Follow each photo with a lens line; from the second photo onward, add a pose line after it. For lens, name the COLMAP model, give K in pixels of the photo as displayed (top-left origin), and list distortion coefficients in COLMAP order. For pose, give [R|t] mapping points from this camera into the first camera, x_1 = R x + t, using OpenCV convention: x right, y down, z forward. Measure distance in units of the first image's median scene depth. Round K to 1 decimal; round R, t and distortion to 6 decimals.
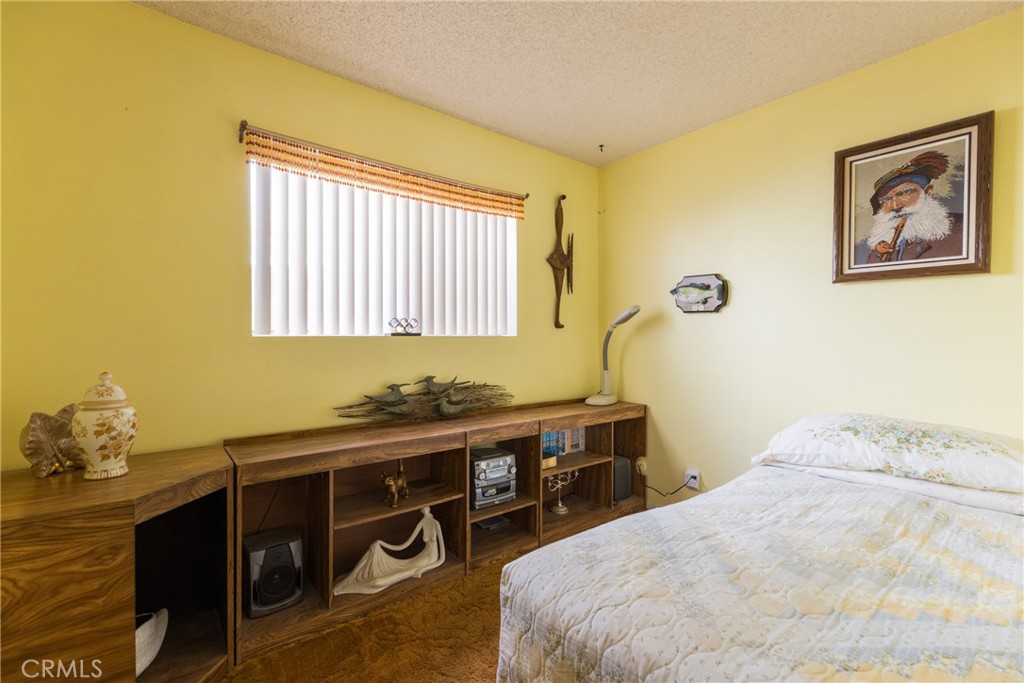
lens RADIAL K [[457.4, 0, 509.8], [0, 457.4, 345.0], [0, 0, 1]] dist [0.004322, -0.000376]
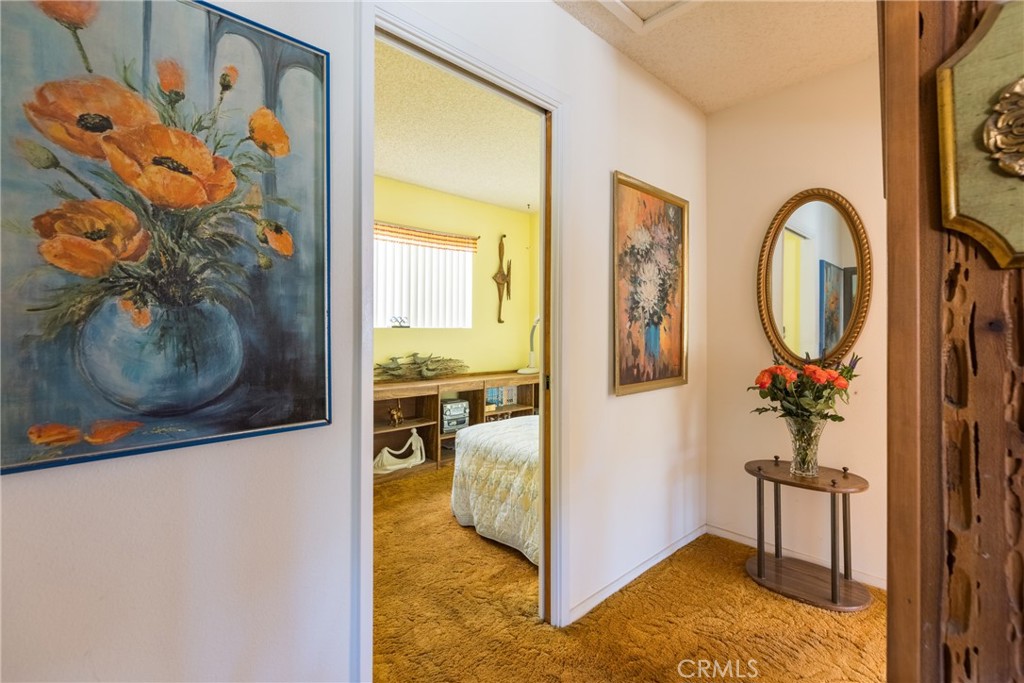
lens RADIAL K [[457.4, 0, 528.9], [0, 457.4, 327.4], [0, 0, 1]] dist [0.004322, -0.000376]
pose [[0.993800, 0.008181, 0.110880, 0.042224], [-0.006265, 0.999825, -0.017618, 0.004299], [-0.111005, 0.016814, 0.993678, -0.639282]]
